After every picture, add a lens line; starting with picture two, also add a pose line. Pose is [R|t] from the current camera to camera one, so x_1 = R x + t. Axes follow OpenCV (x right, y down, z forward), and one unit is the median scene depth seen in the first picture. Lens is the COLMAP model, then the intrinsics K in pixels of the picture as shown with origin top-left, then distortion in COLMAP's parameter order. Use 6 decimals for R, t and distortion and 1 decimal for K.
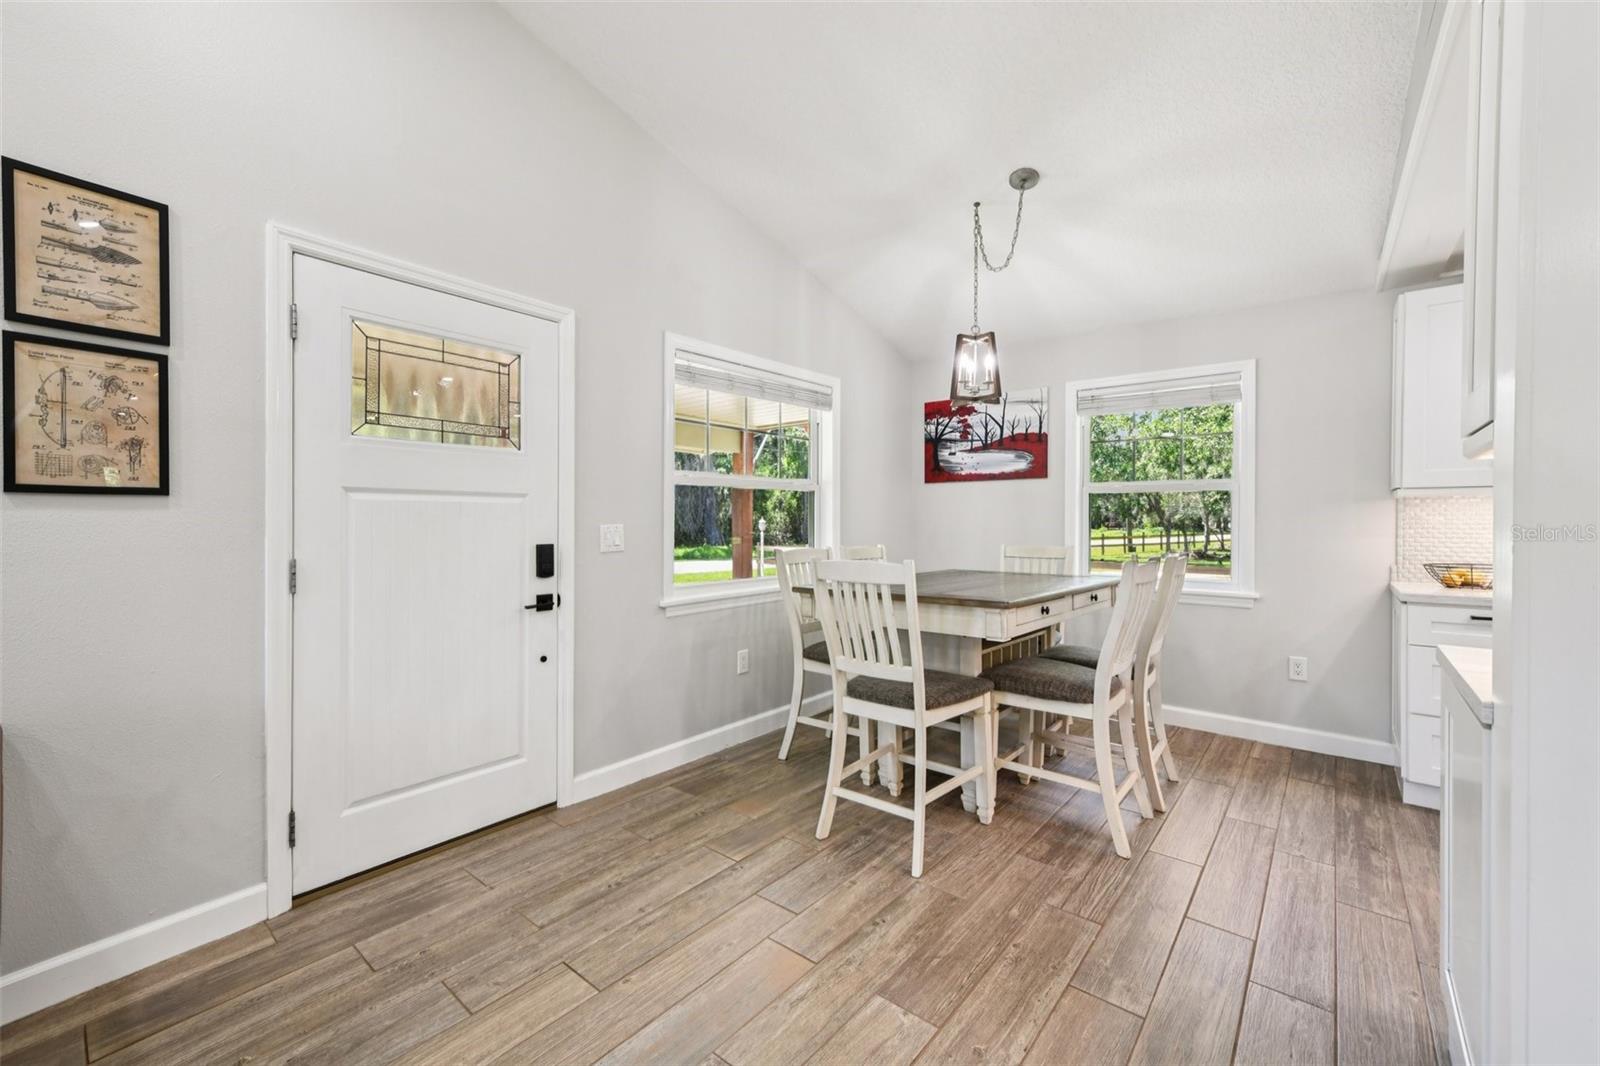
lens RADIAL K [[637.7, 0, 814.3], [0, 637.7, 522.1], [0, 0, 1]] dist [0.006118, -0.000609]
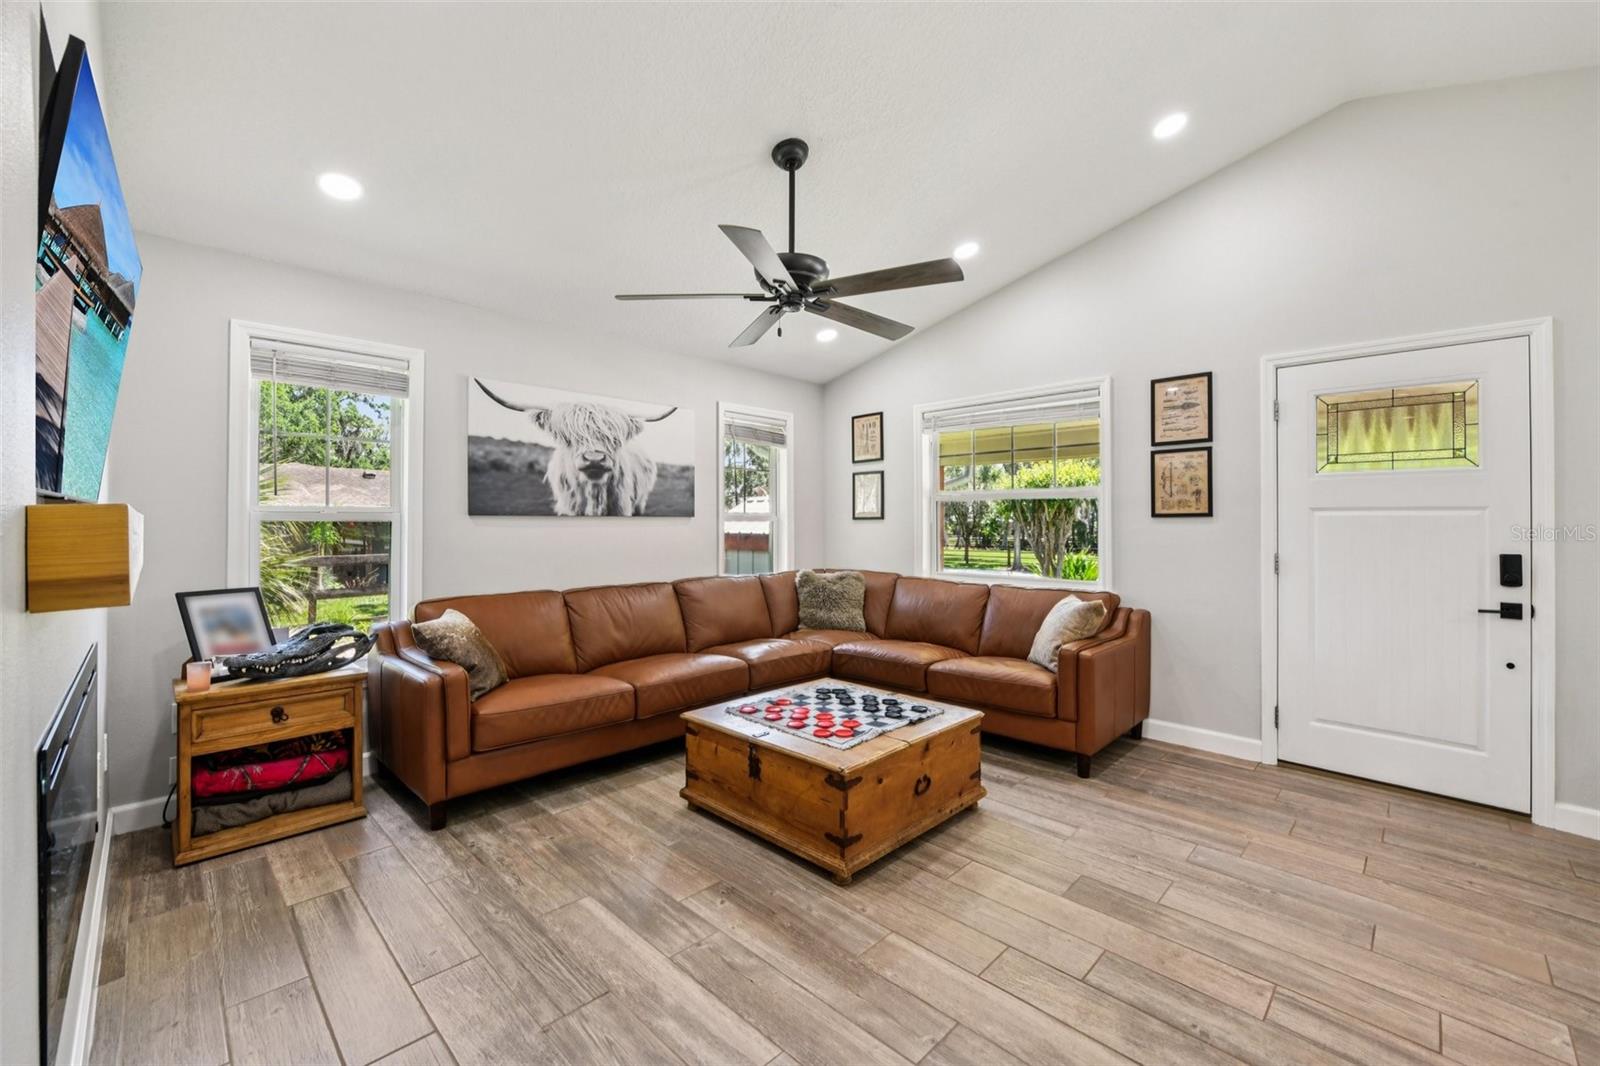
lens RADIAL K [[651.1, 0, 799.1], [0, 651.1, 525.4], [0, 0, 1]] dist [-0.005189, -0.003652]
pose [[-0.104938, 0.003225, -0.994474, 0.729120], [-0.001673, 0.999993, 0.003420, -0.013433], [0.994477, 0.002022, -0.104932, -0.036096]]
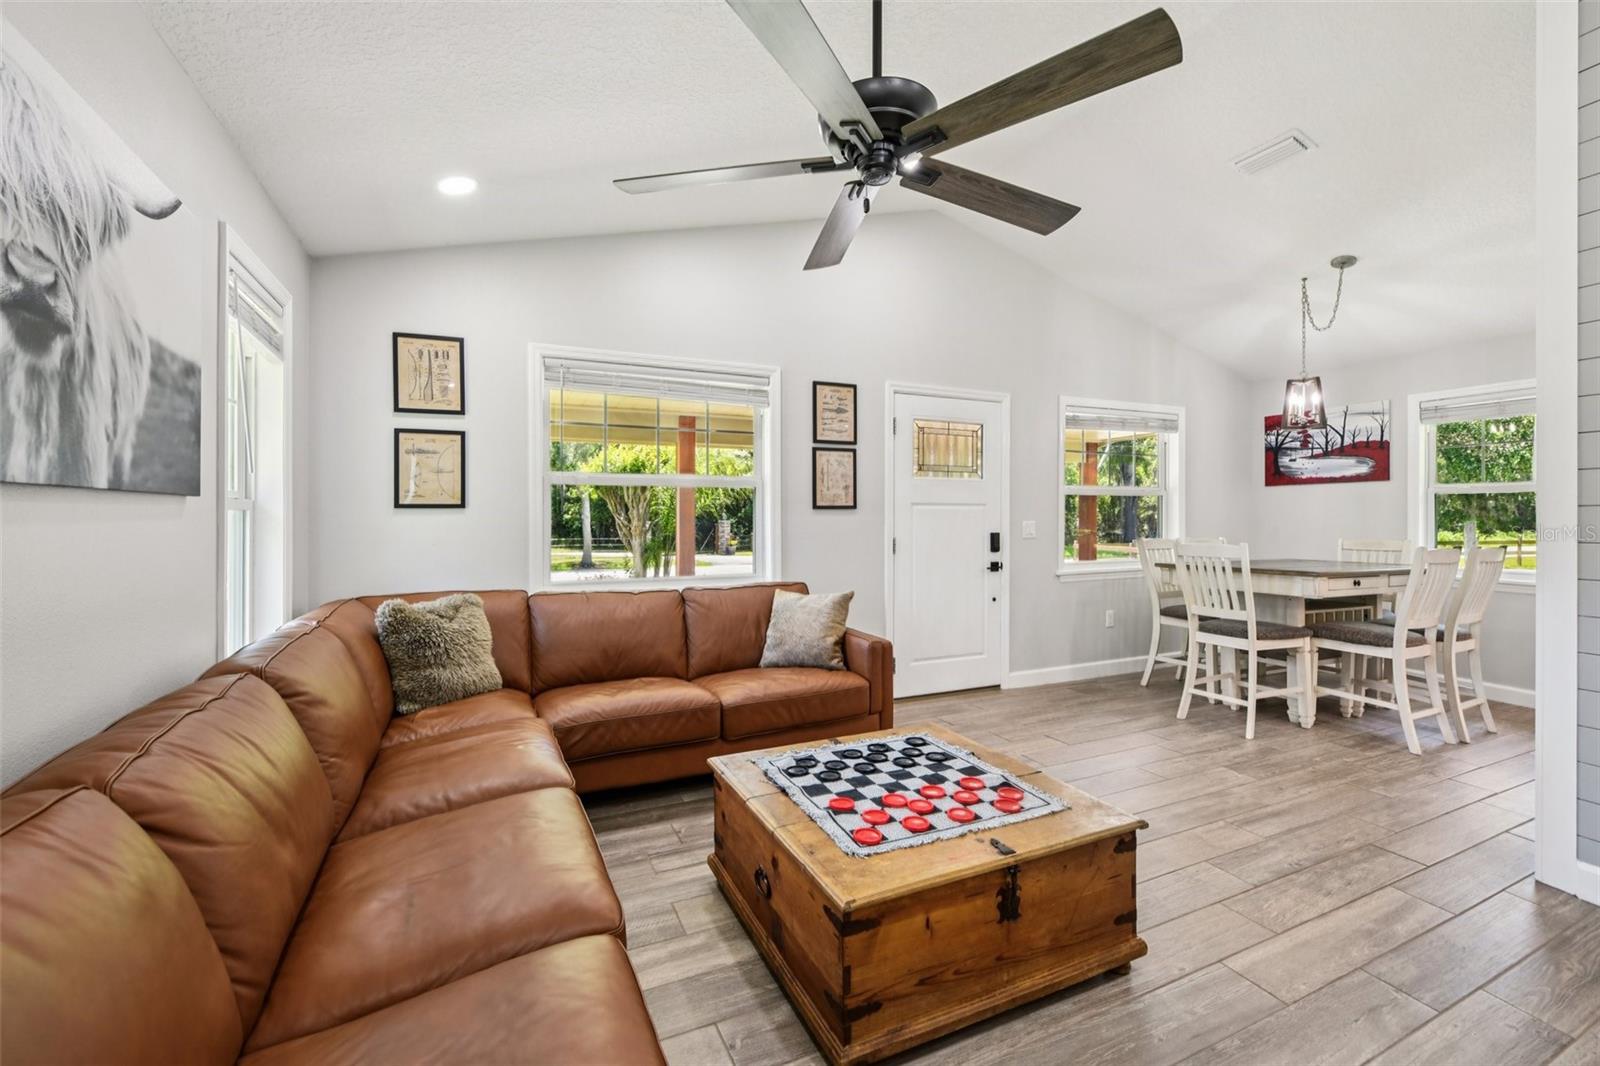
lens RADIAL K [[661.5, 0, 806.9], [0, 661.5, 511.1], [0, 0, 1]] dist [-0.024638, -0.000170]
pose [[0.896358, -0.005325, -0.443299, -0.088690], [0.001233, 0.999954, -0.009519, -0.007611], [0.443330, 0.007985, 0.896323, -0.802461]]
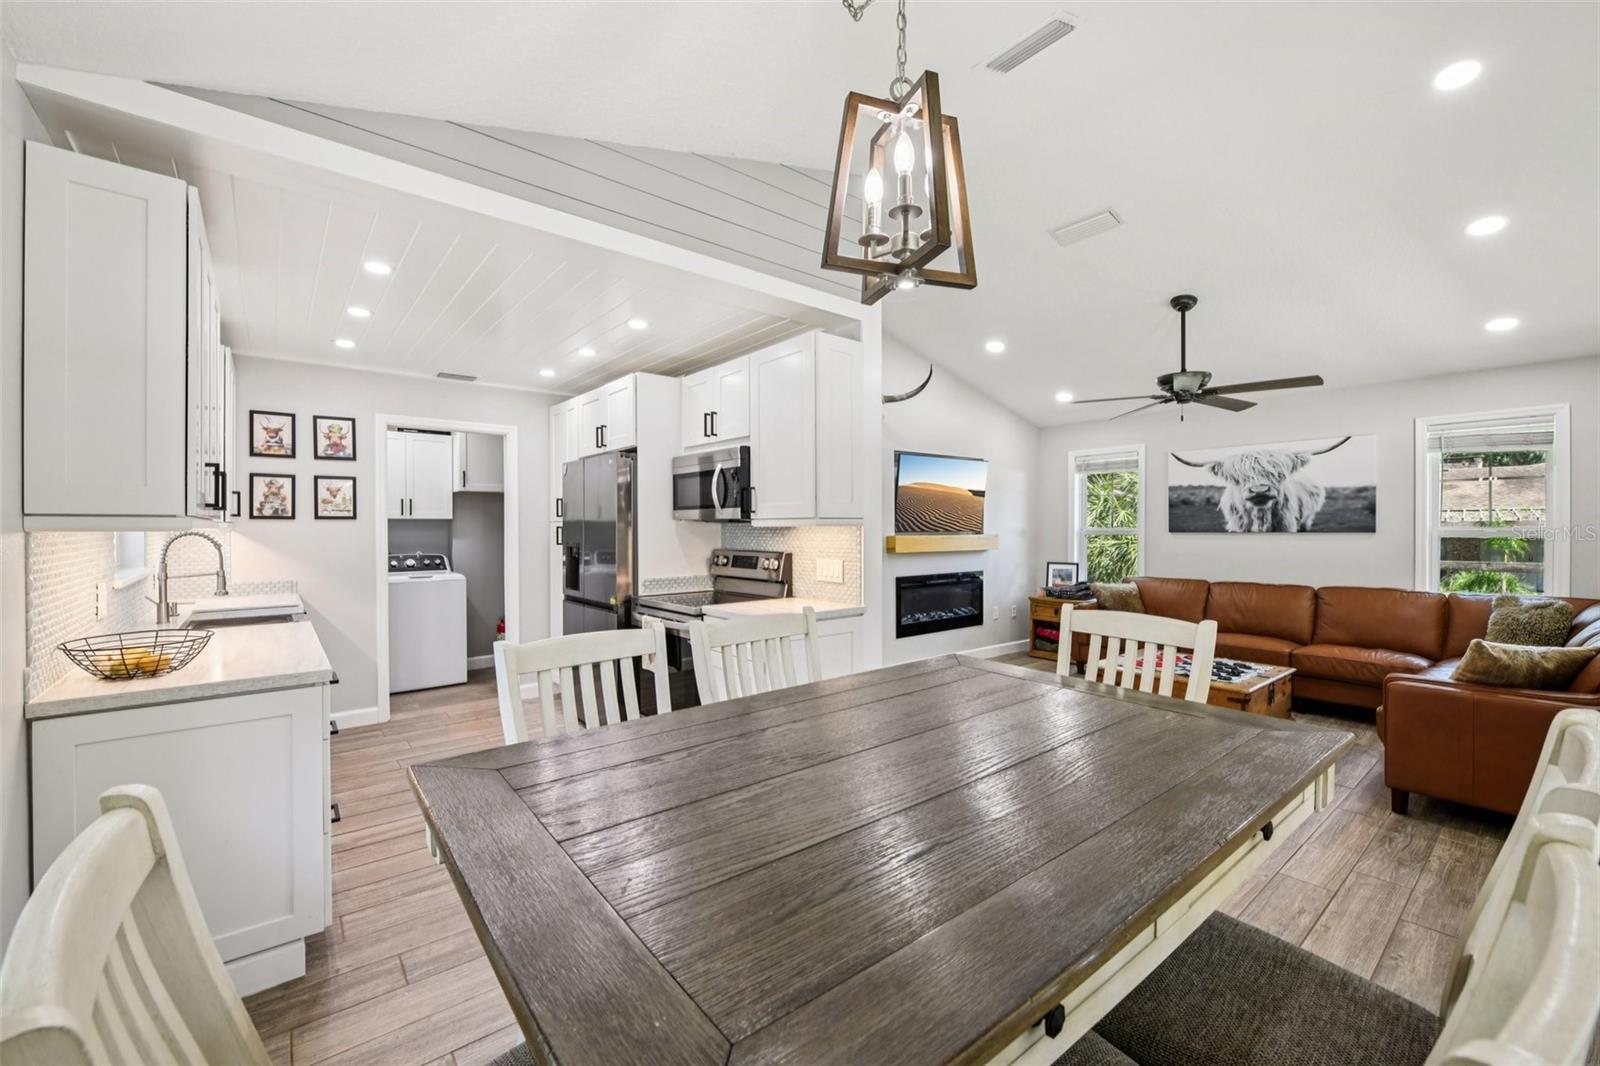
lens RADIAL K [[661.5, 0, 785.8], [0, 661.5, 533.3], [0, 0, 1]] dist [-0.024638, -0.000170]
pose [[-0.972444, -0.000196, 0.233136, 0.266395], [0.001857, 0.999961, 0.008586, -0.046461], [-0.233129, 0.008782, -0.972406, 1.692993]]
